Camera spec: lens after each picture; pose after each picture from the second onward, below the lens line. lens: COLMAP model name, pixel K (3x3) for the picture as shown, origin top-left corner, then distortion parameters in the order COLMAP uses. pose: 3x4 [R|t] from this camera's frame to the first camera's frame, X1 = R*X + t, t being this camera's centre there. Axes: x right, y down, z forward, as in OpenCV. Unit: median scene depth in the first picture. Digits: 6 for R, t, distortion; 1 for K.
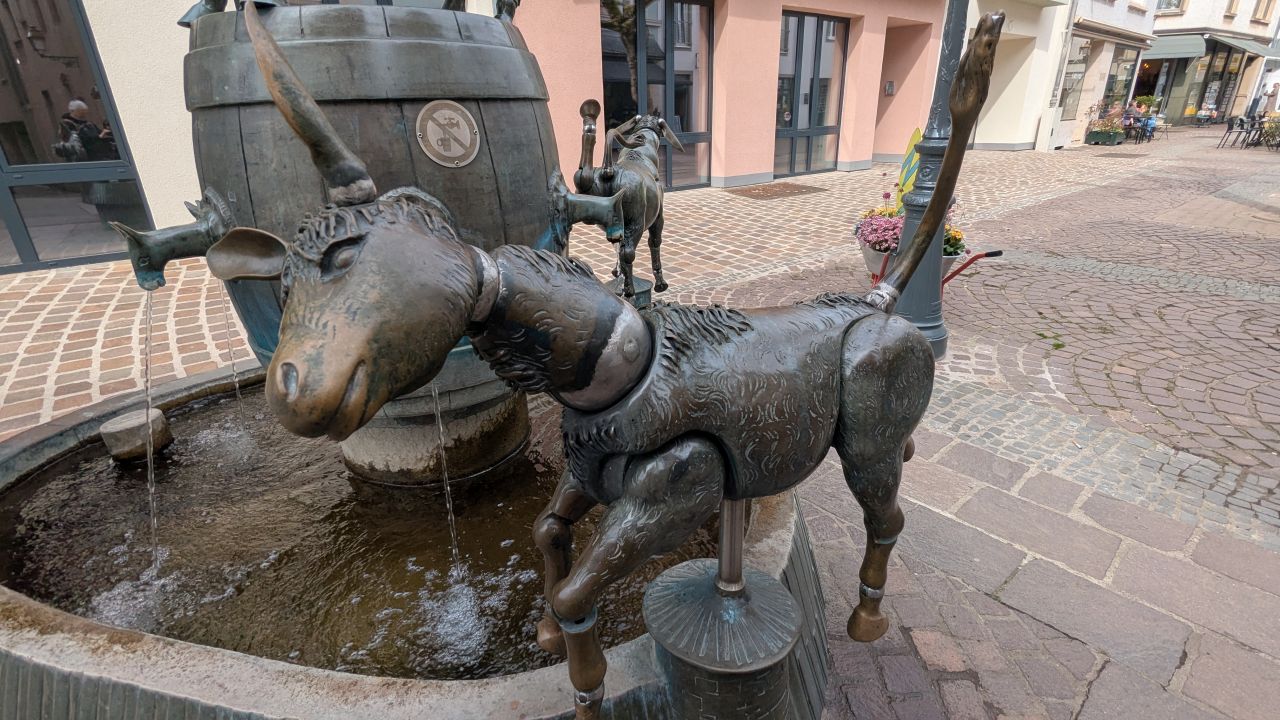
lens RADIAL K [[588.5, 0, 640.0], [0, 588.5, 360.0], [0, 0, 1]] dist [0.001979, -0.005018]
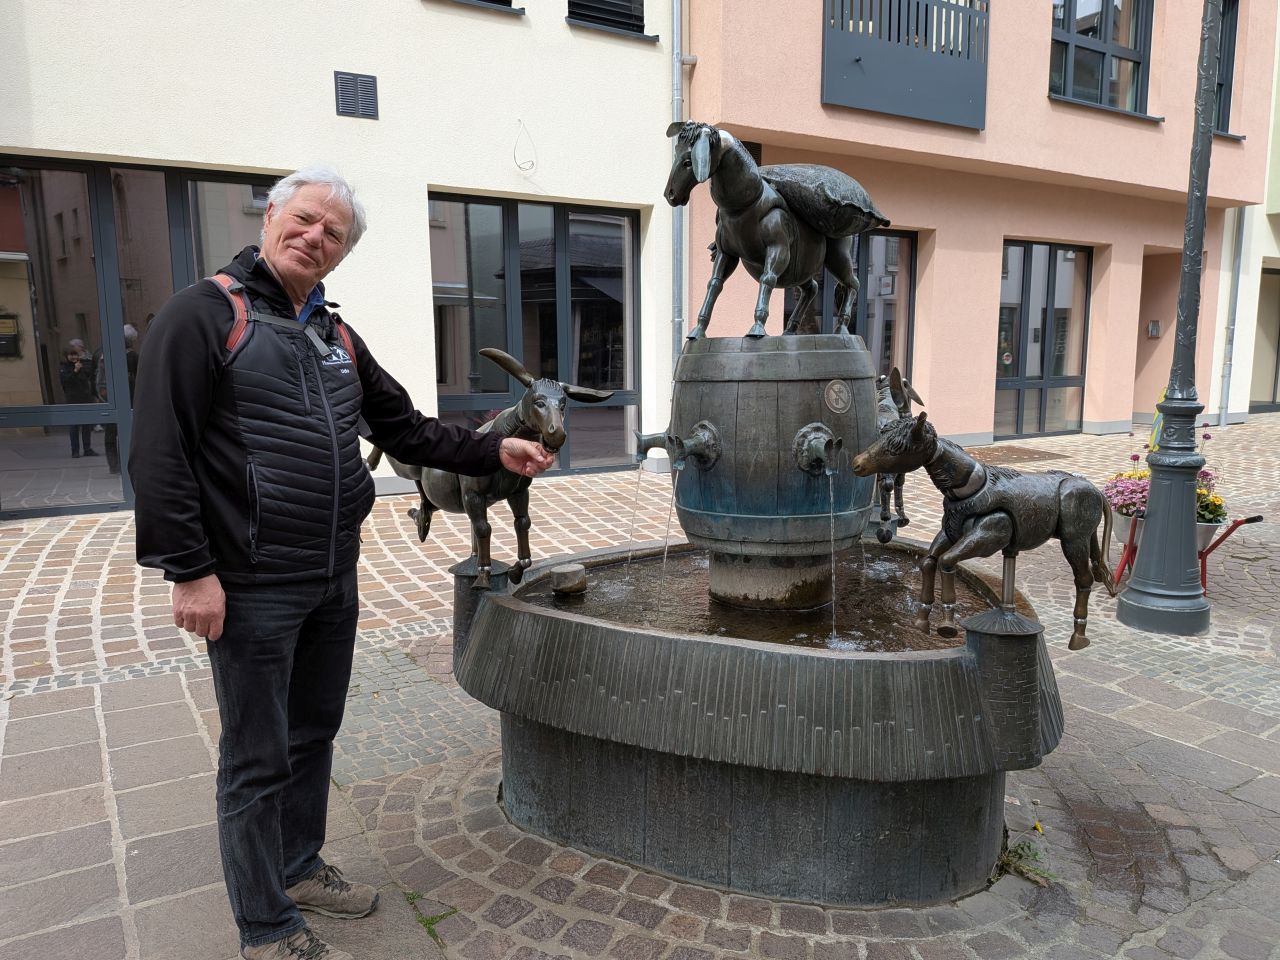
lens RADIAL K [[921.5, 0, 634.9], [0, 921.5, 509.6], [0, 0, 1]] dist [0.025224, -0.051803]
pose [[0.988736, 0.041962, -0.143668, -0.139647], [-0.072397, 0.974214, -0.213697, 0.168106], [0.130996, 0.221692, 0.966278, -0.482828]]
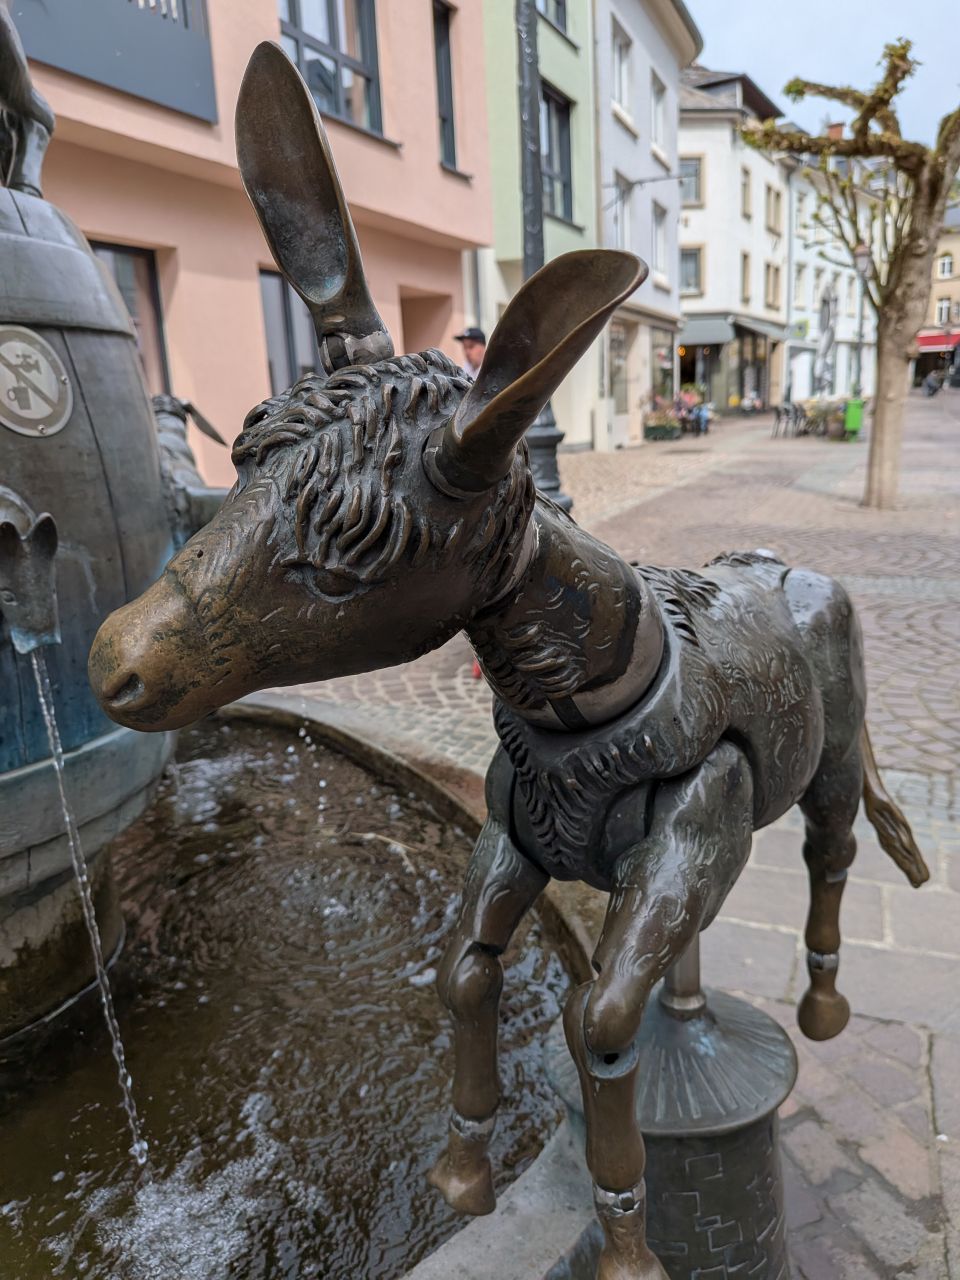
lens RADIAL K [[921.5, 0, 478.9], [0, 921.5, 623.6], [0, 0, 1]] dist [0.025224, -0.051803]
pose [[0.896121, -0.115070, 0.428632, -0.090449], [0.188126, 0.973230, -0.132033, 0.012932], [-0.401965, 0.198954, 0.893779, 0.016699]]
